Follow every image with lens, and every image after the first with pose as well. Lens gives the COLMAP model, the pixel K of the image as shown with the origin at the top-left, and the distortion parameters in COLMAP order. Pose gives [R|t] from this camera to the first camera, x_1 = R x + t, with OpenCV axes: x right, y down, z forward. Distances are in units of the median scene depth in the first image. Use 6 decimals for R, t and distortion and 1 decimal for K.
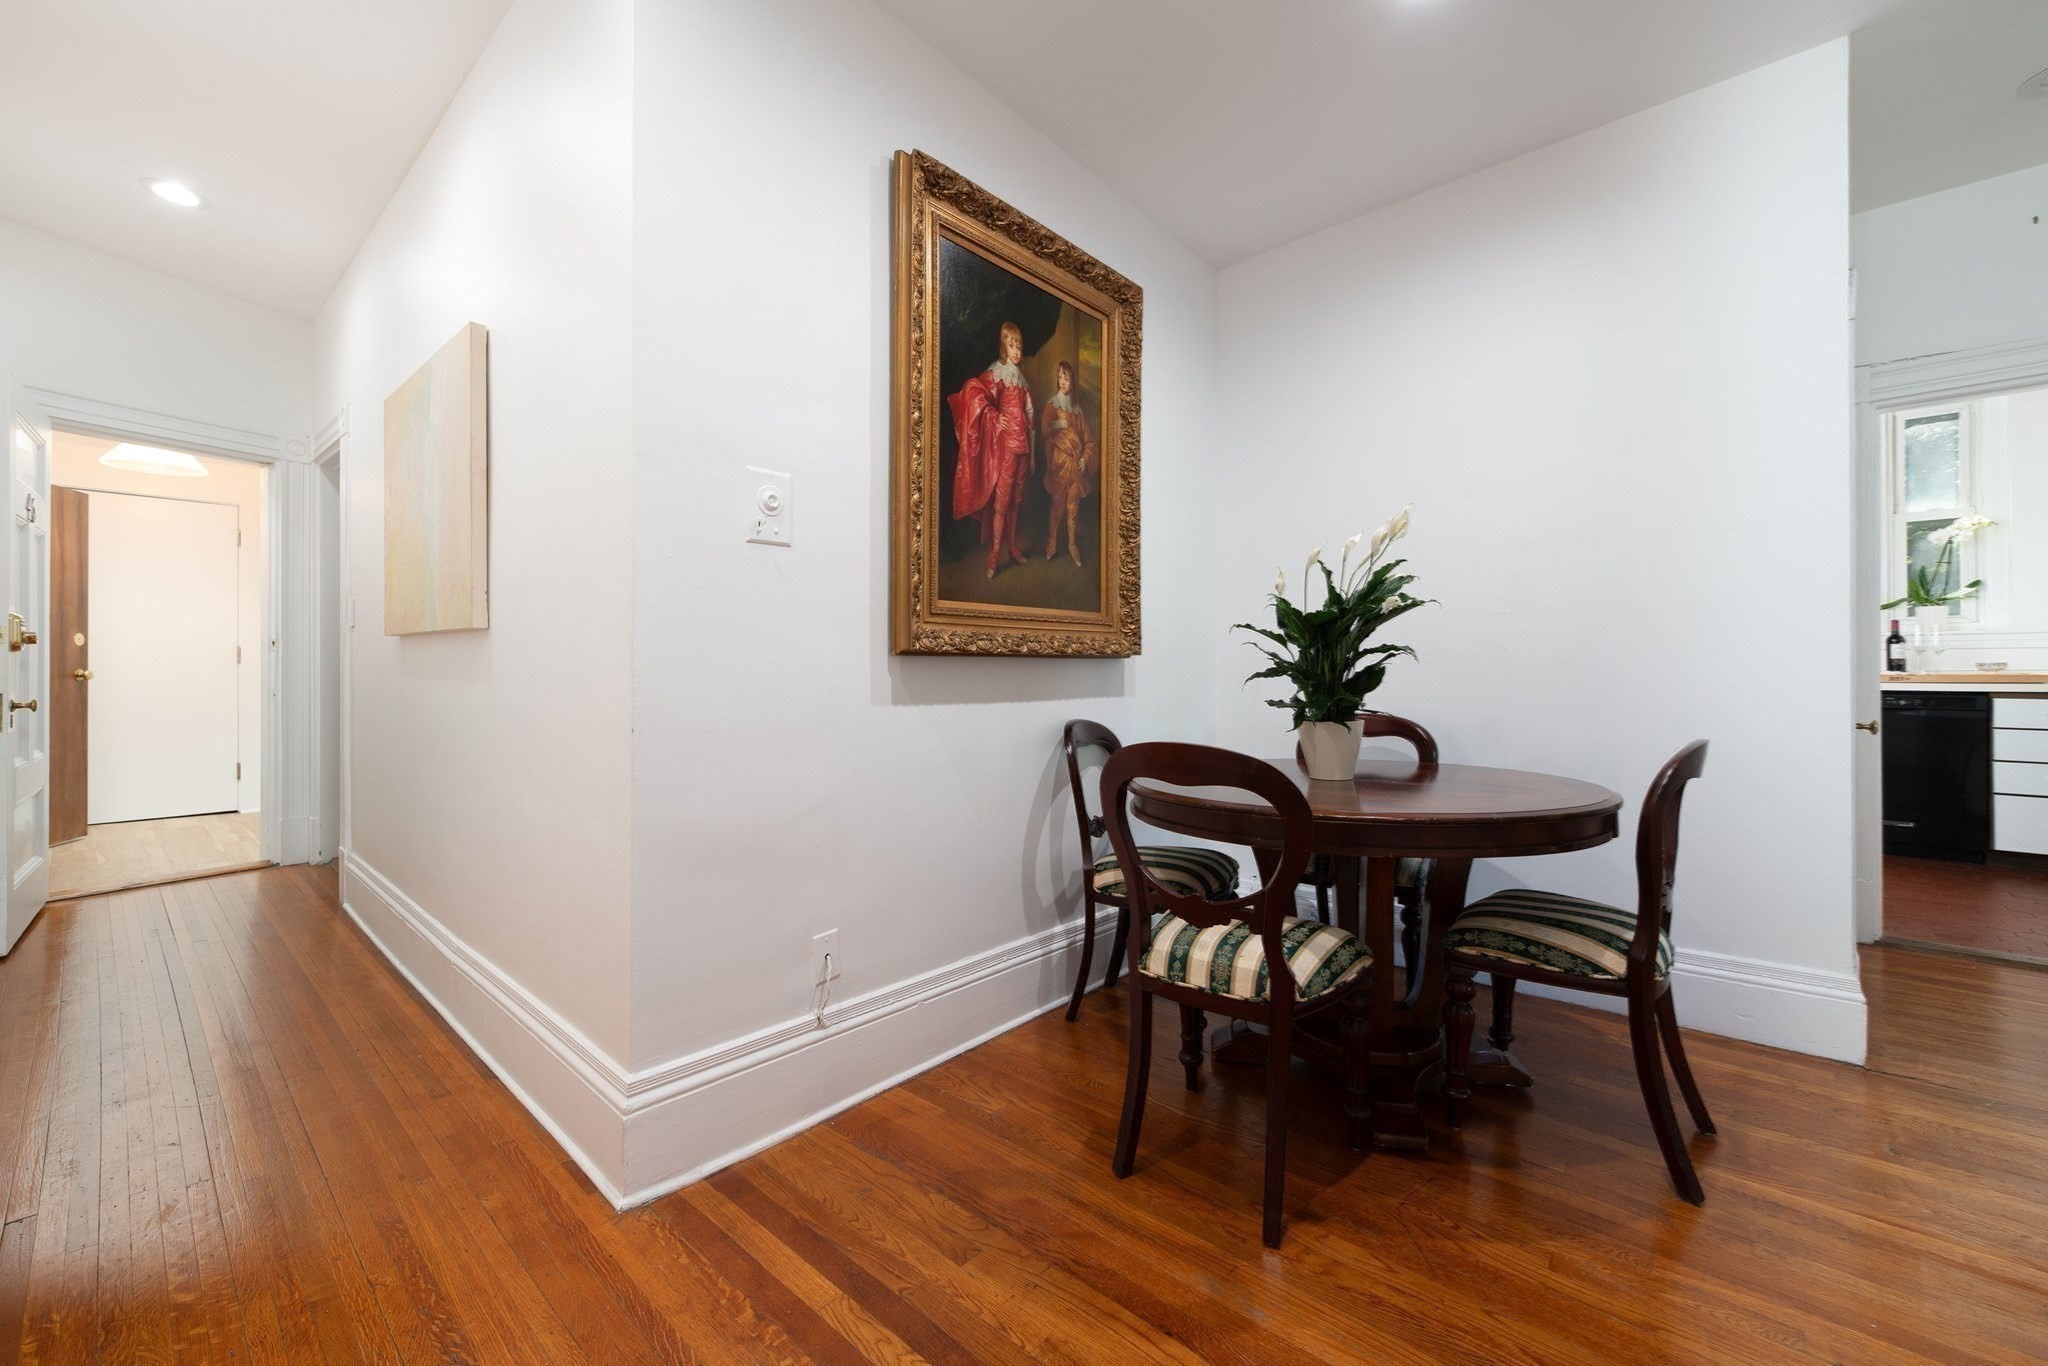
lens RADIAL K [[819.9, 0, 1009.9], [0, 819.9, 657.1], [0, 0, 1]] dist [0.001499, 0.000620]
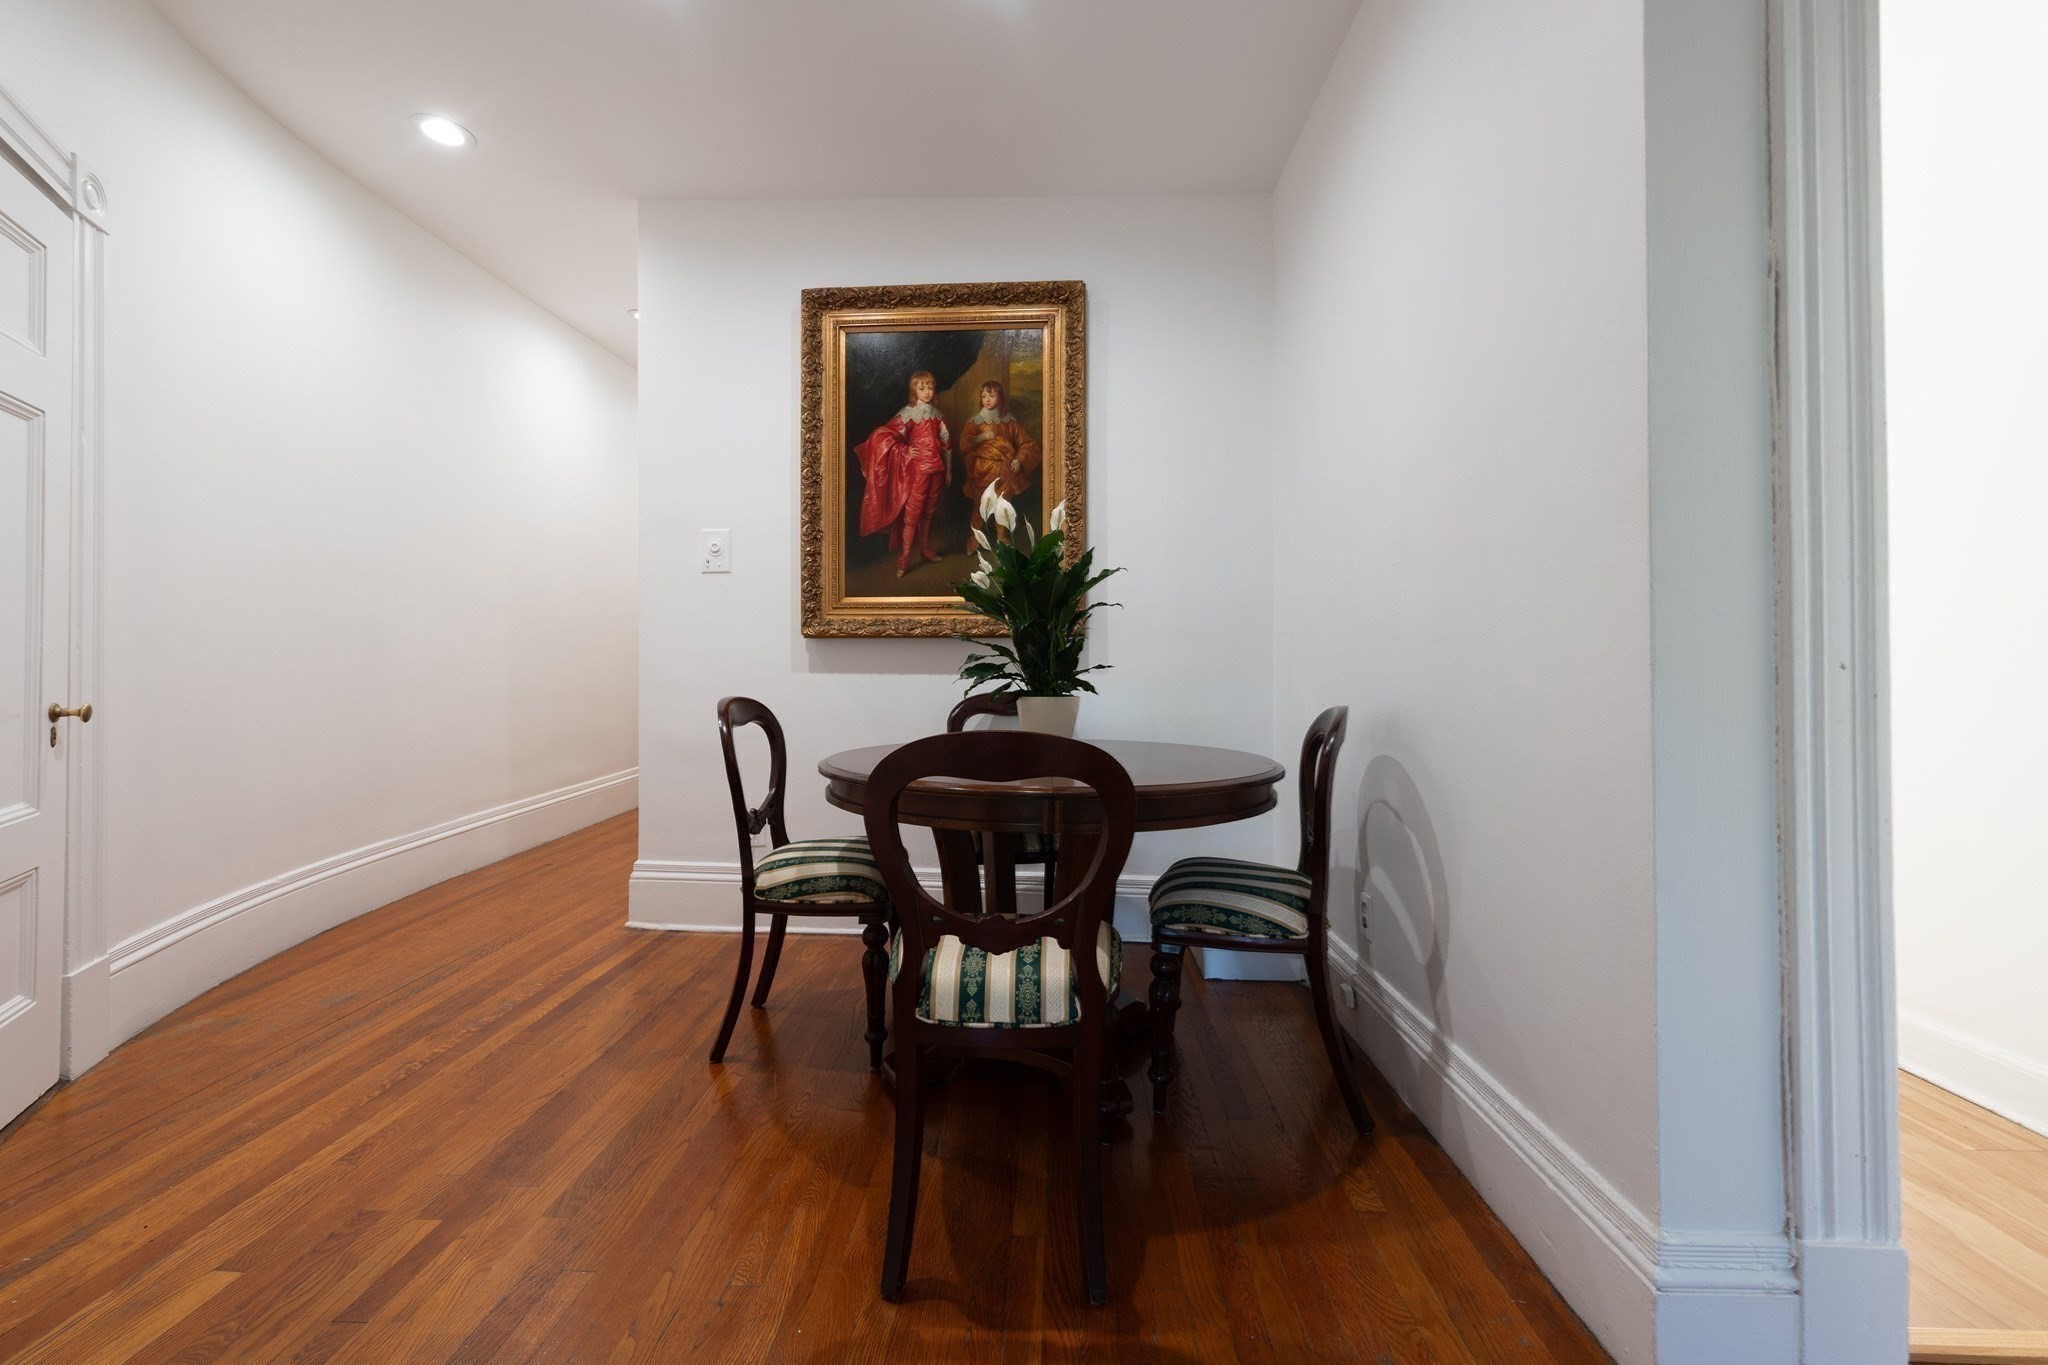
lens RADIAL K [[819.9, 0, 1012.3], [0, 819.9, 635.9], [0, 0, 1]] dist [0.001499, 0.000620]
pose [[0.621551, -0.019980, -0.783119, 1.083263], [0.010337, 0.999797, -0.017304, 0.020297], [0.783305, 0.002660, 0.621631, 0.338327]]
